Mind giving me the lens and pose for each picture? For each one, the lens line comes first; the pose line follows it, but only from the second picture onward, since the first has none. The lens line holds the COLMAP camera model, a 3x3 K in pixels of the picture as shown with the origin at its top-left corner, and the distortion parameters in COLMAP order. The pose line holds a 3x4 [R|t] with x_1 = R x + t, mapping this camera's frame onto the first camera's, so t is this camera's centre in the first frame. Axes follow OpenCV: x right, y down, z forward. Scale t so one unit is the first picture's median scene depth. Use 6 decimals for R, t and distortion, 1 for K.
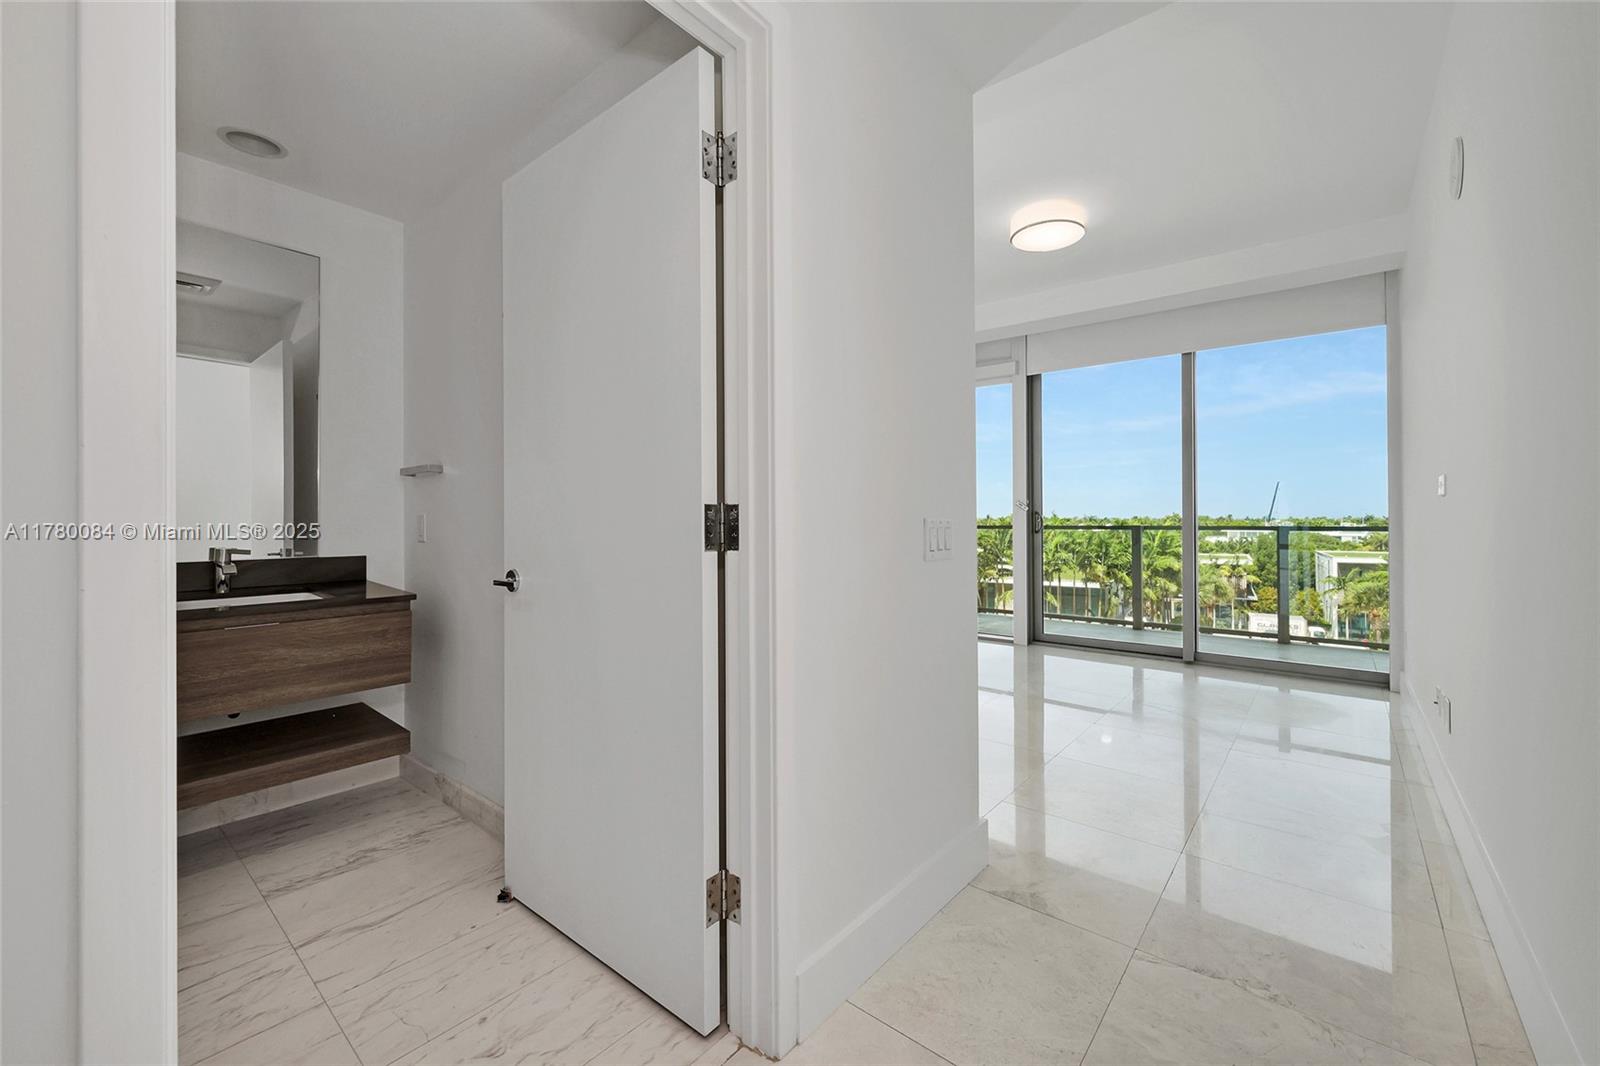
lens RADIAL K [[640.6, 0, 804.6], [0, 640.6, 520.0], [0, 0, 1]] dist [-0.002714, -0.000078]
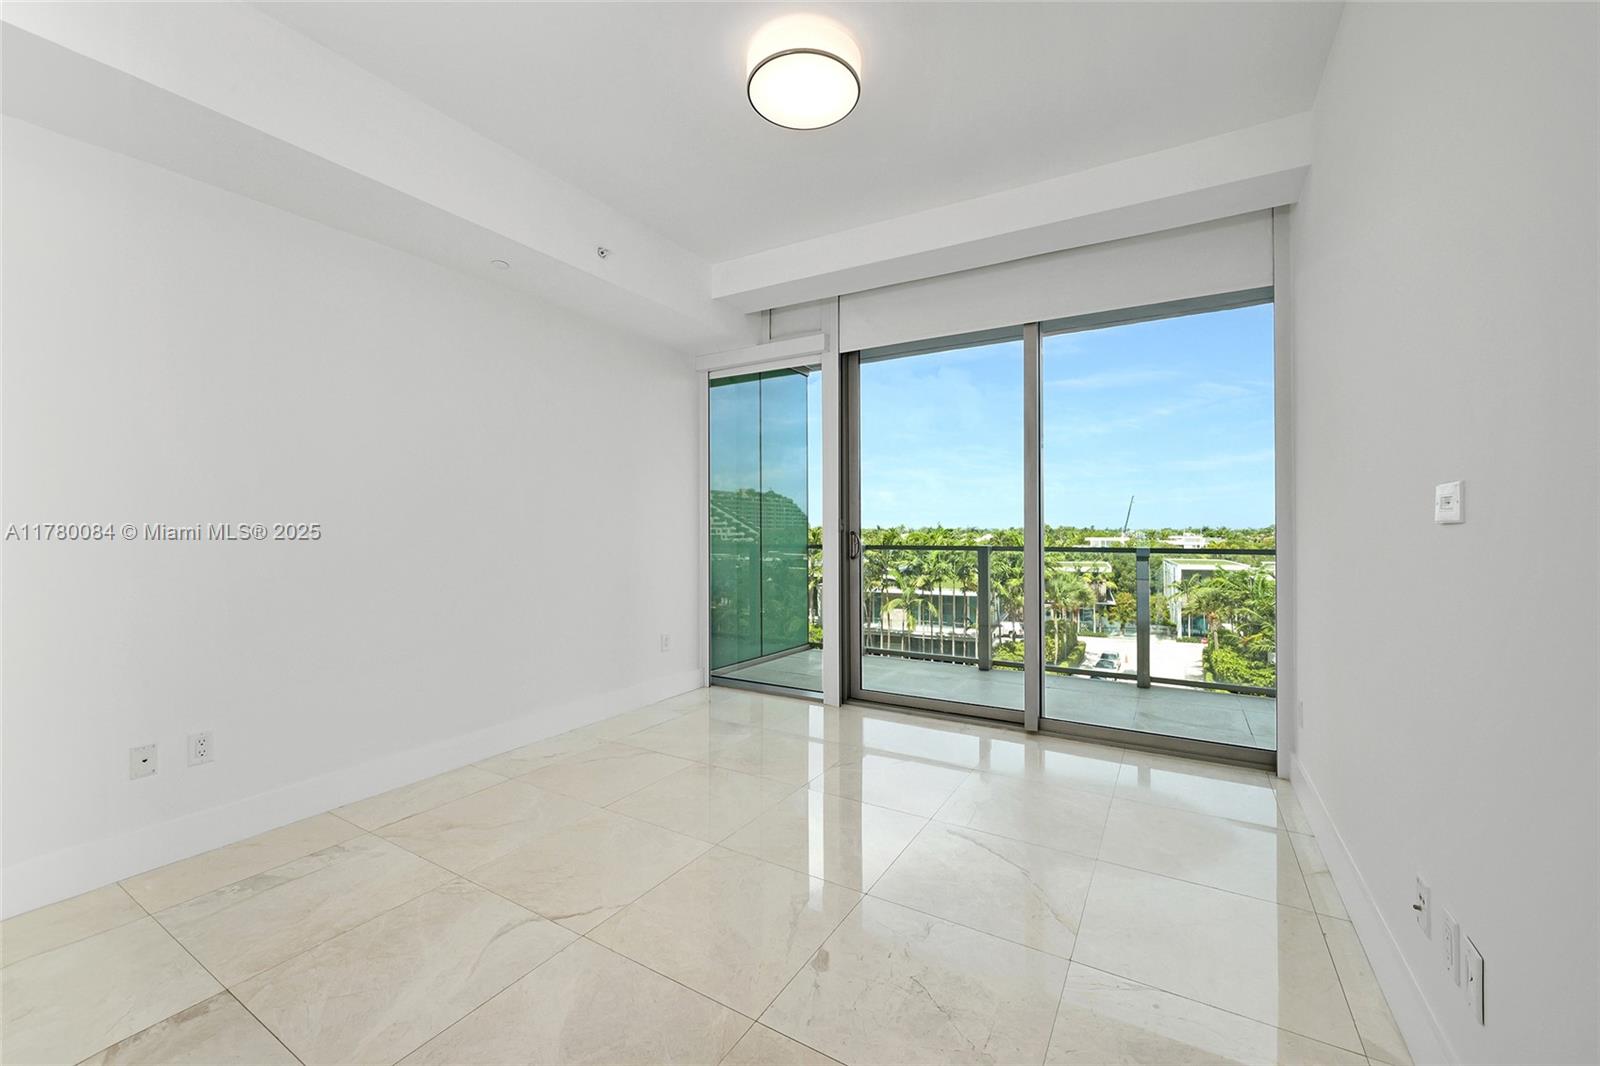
lens RADIAL K [[638.7, 0, 795.3], [0, 638.7, 530.0], [0, 0, 1]] dist [-0.000707, -0.000047]
pose [[0.988510, -0.000091, 0.151157, 0.012345], [0.000278, 0.999999, -0.001219, -0.000933], [-0.151157, 0.001247, 0.988509, 0.017388]]
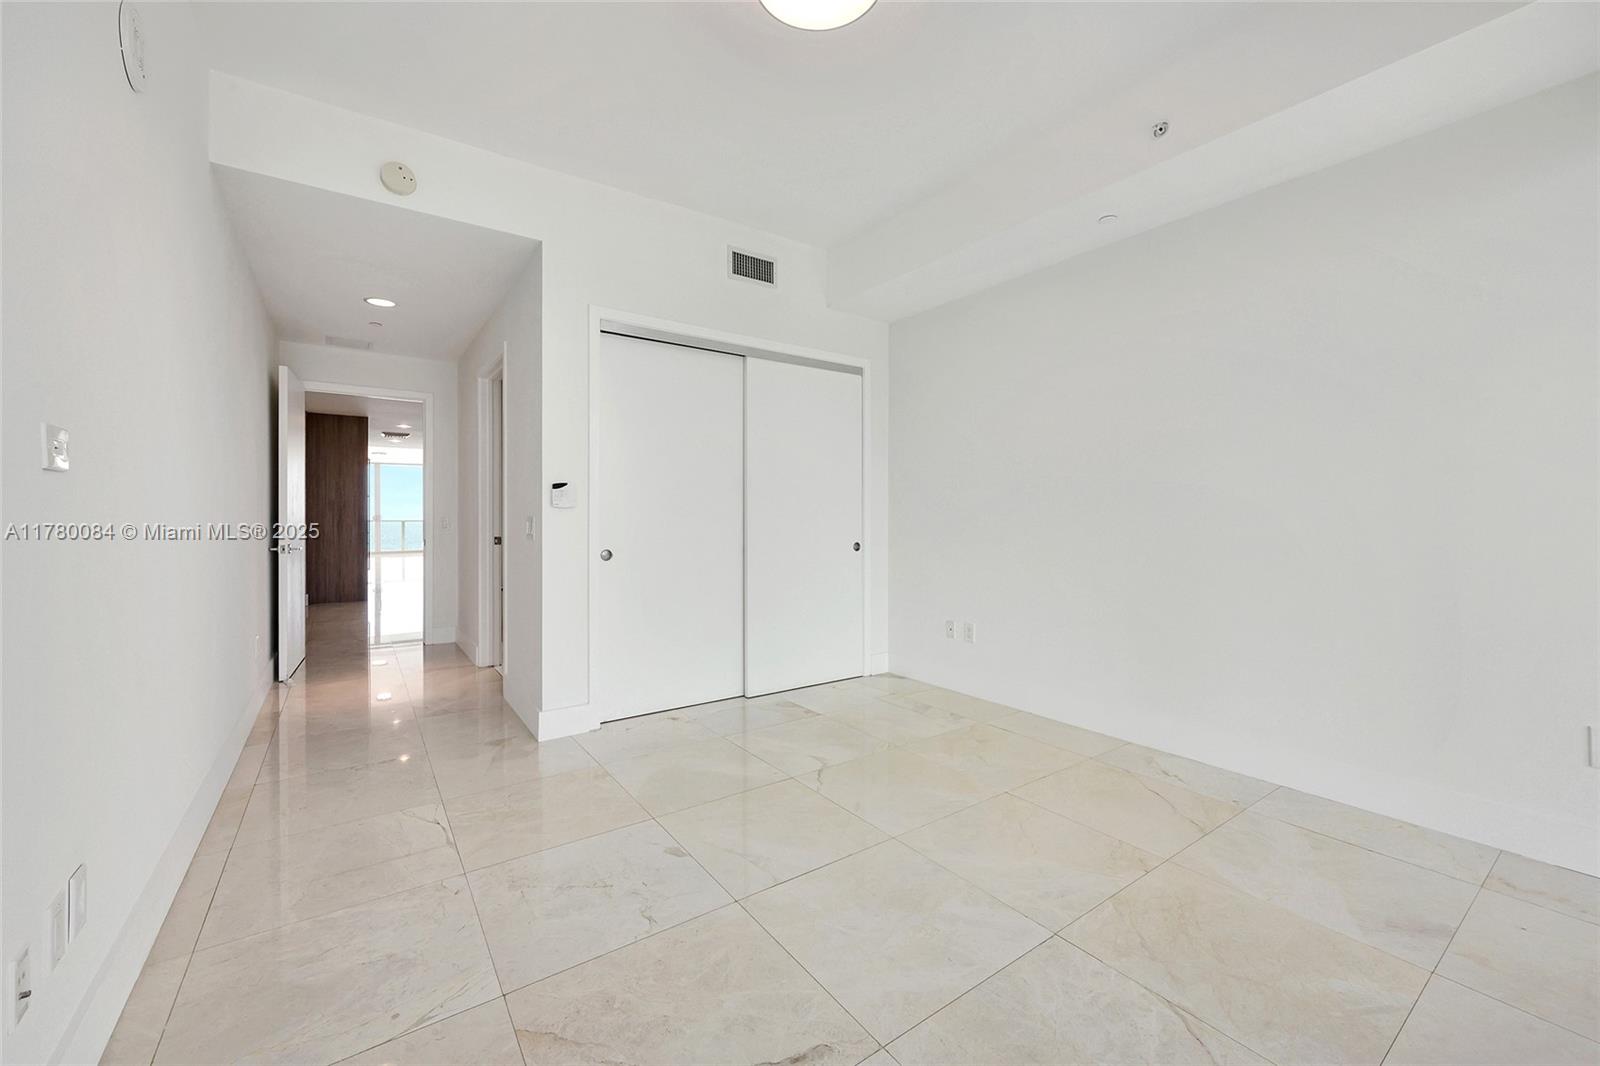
lens RADIAL K [[638.7, 0, 795.3], [0, 638.7, 530.0], [0, 0, 1]] dist [-0.000707, -0.000047]
pose [[-0.259670, 0.024823, -0.965378, 0.159940], [-0.001348, 0.999659, 0.026066, 0.003722], [0.965696, 0.008070, -0.259548, 0.191783]]
